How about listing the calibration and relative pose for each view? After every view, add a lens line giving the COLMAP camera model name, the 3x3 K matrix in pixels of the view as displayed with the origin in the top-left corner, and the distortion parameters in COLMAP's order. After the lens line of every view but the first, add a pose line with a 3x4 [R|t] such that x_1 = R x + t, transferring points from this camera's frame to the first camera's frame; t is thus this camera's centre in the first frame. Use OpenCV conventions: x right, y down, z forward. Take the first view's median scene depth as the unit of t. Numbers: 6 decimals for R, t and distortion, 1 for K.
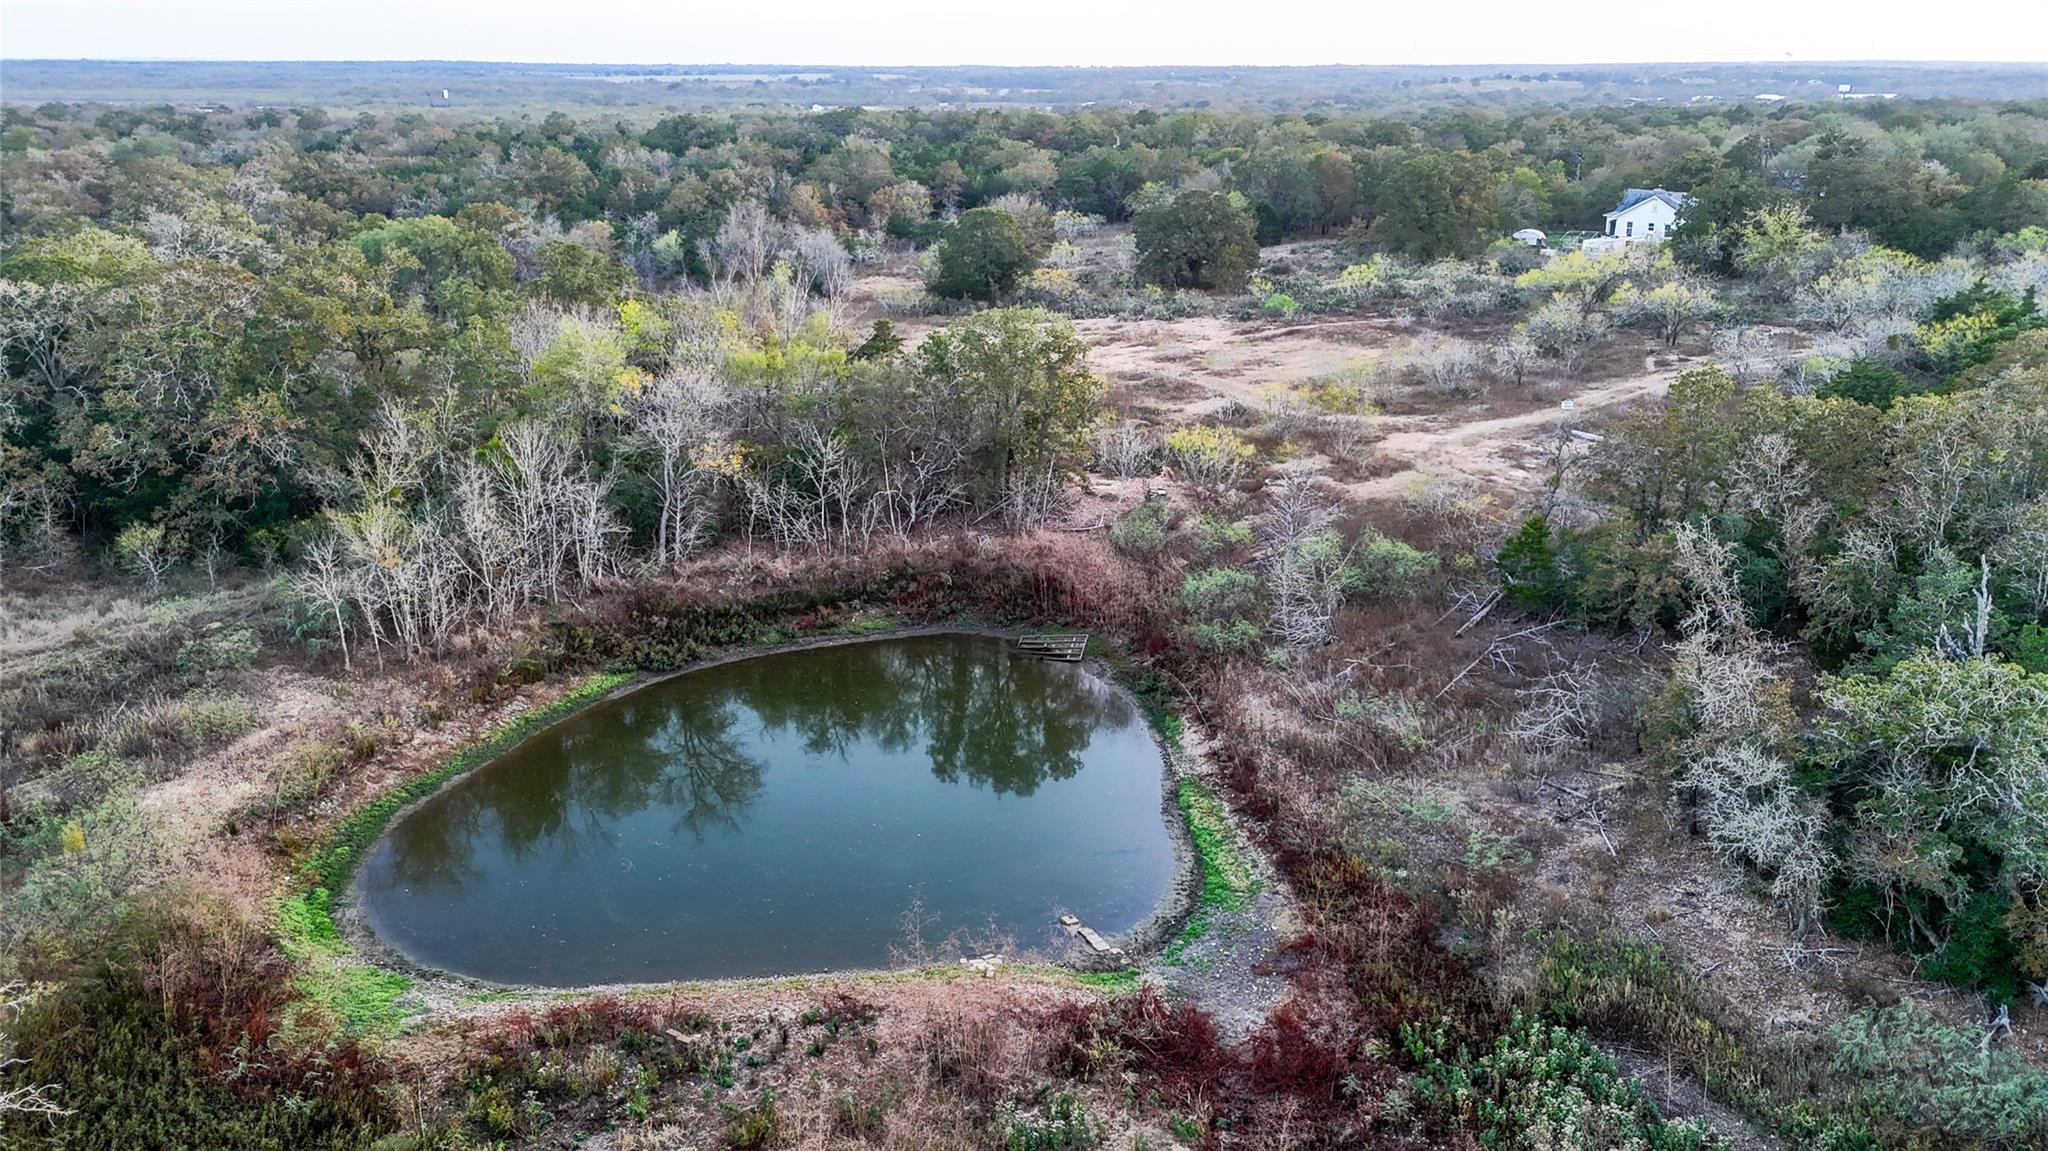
lens RADIAL K [[1514.7, 0, 1024.0], [0, 1514.7, 575.5], [0, 0, 1]] dist [0.094173, -0.086870]
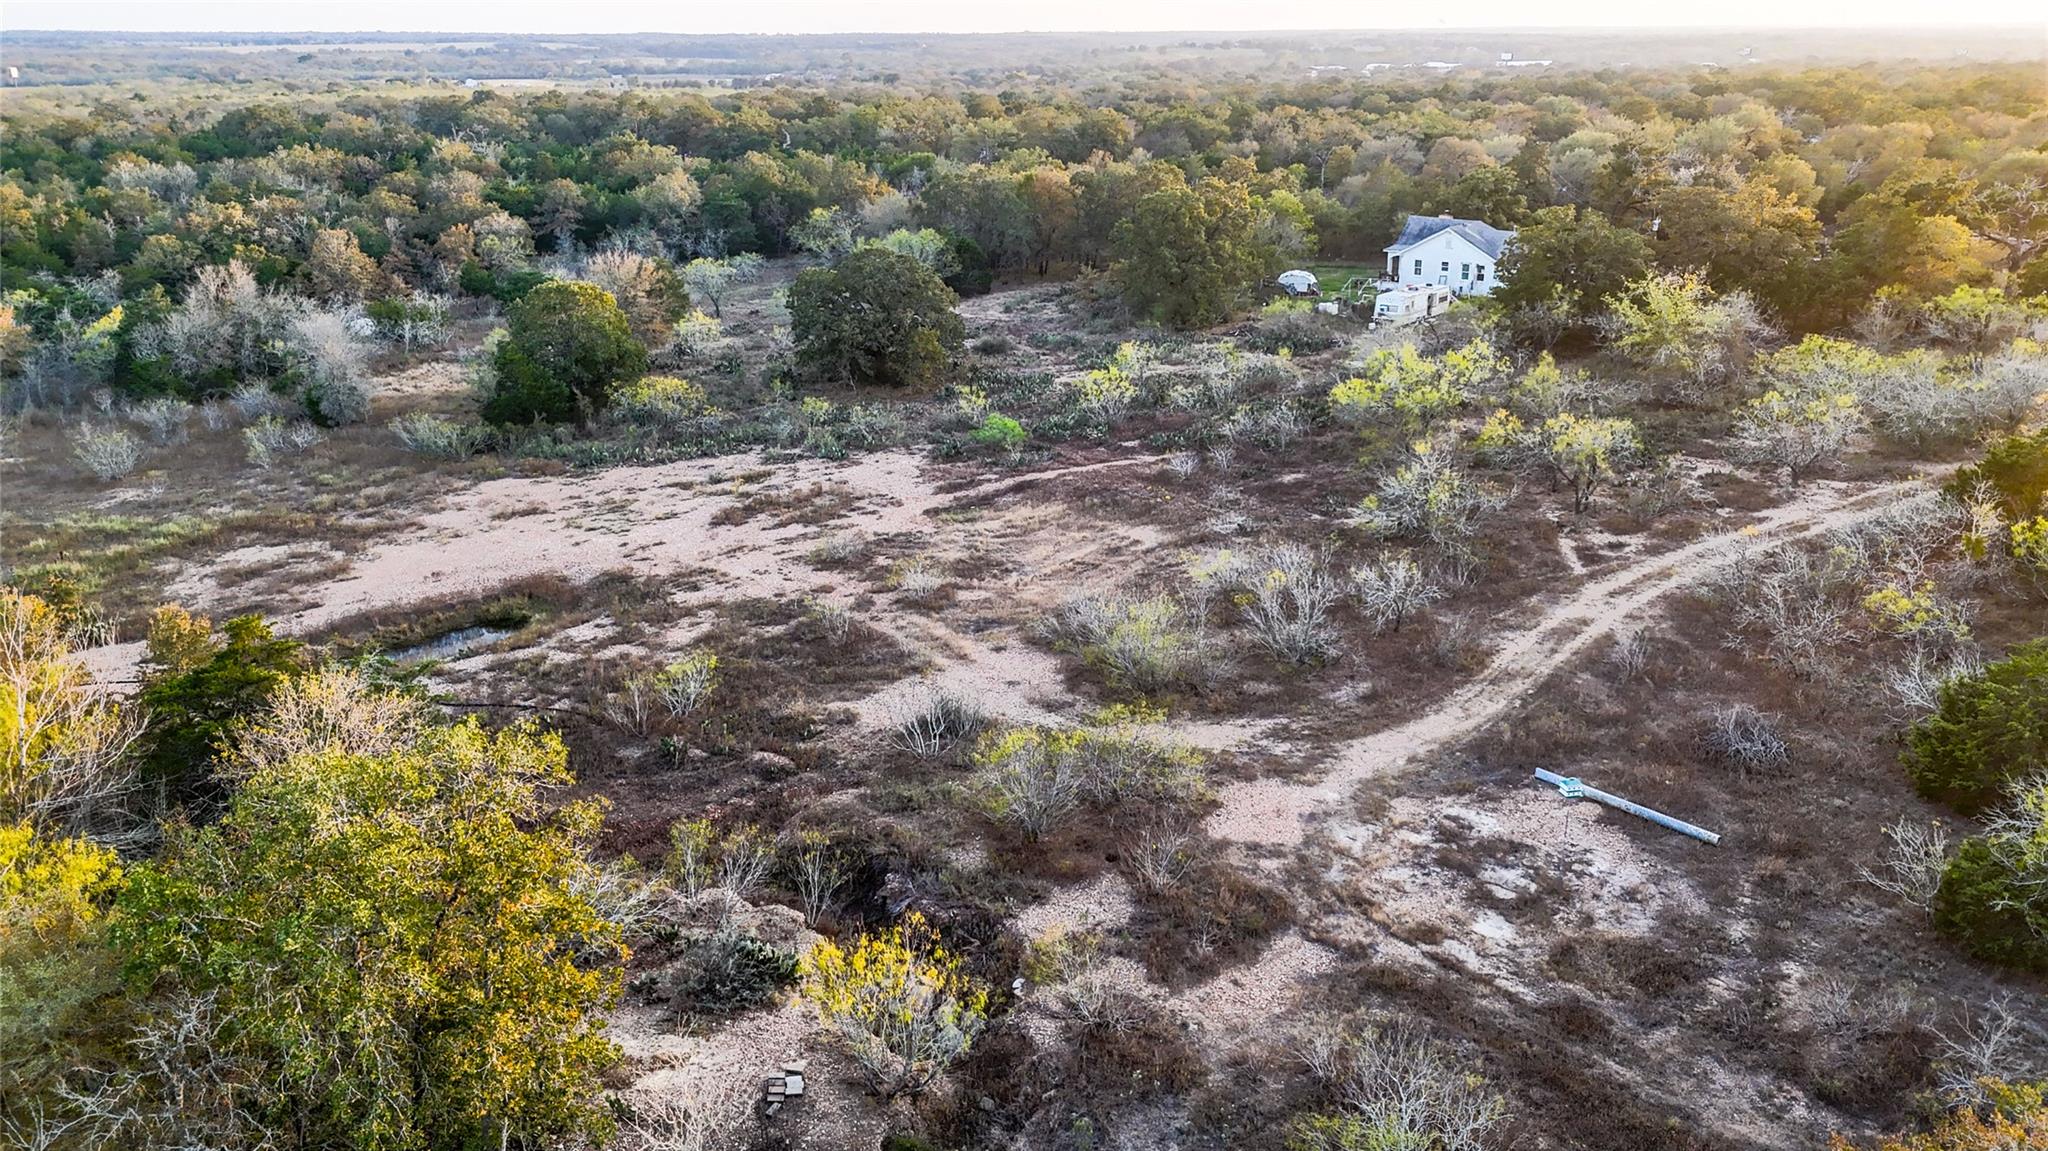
lens RADIAL K [[1550.6, 0, 1024.0], [0, 1550.6, 575.5], [0, 0, 1]] dist [0.110693, -0.131590]
pose [[0.981833, -0.071359, 0.175820, 0.045285], [0.069459, 0.997441, 0.016946, -0.109569], [-0.176579, -0.004426, 0.984276, 0.274147]]
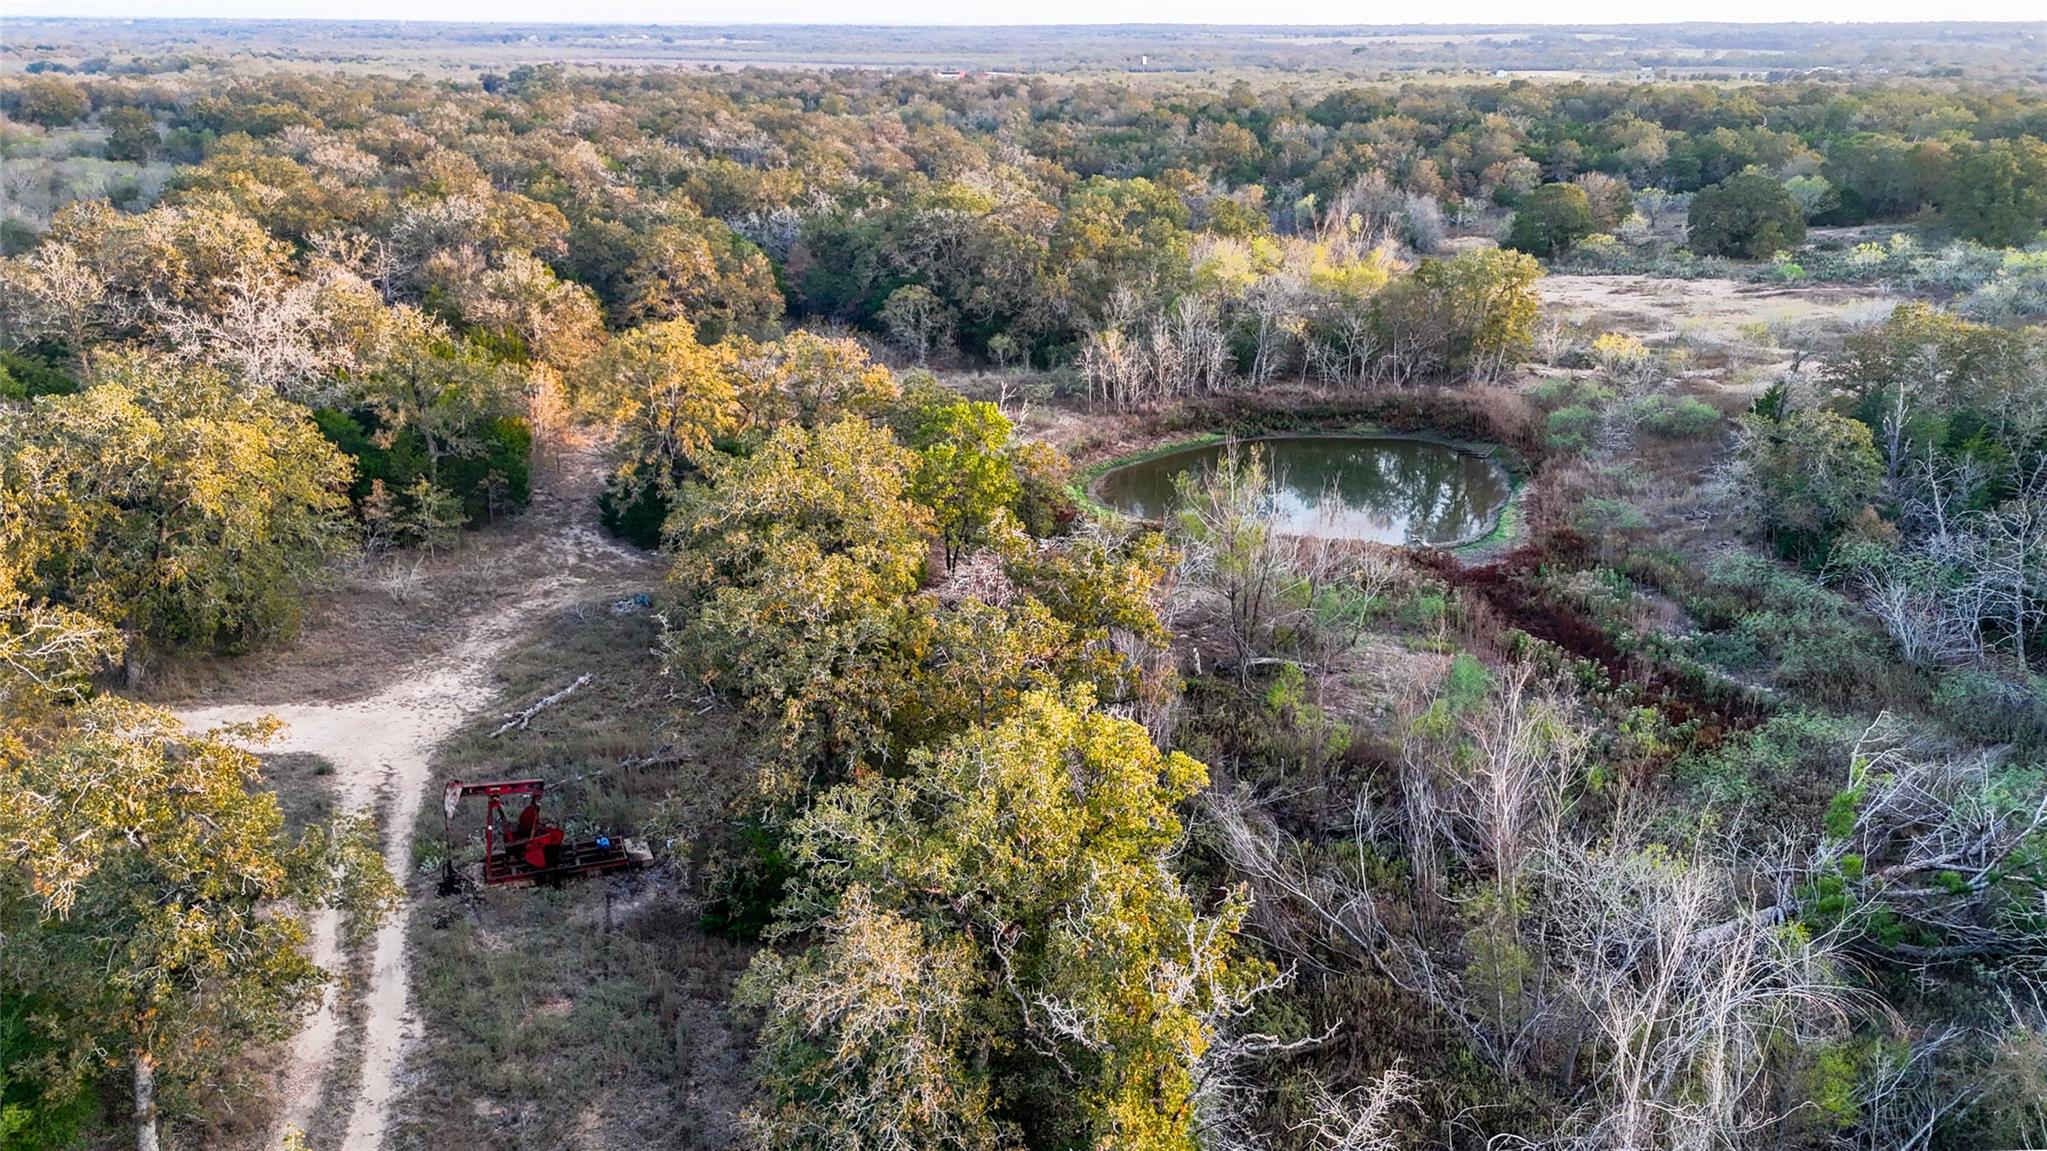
lens RADIAL K [[1514.0, 0, 1023.5], [0, 1514.0, 575.5], [0, 0, 1]] dist [0.094173, -0.086870]
pose [[0.913723, 0.139878, -0.381504, 0.099738], [-0.131734, 0.990145, 0.047525, 0.073380], [0.384392, 0.006832, 0.923145, -0.324035]]
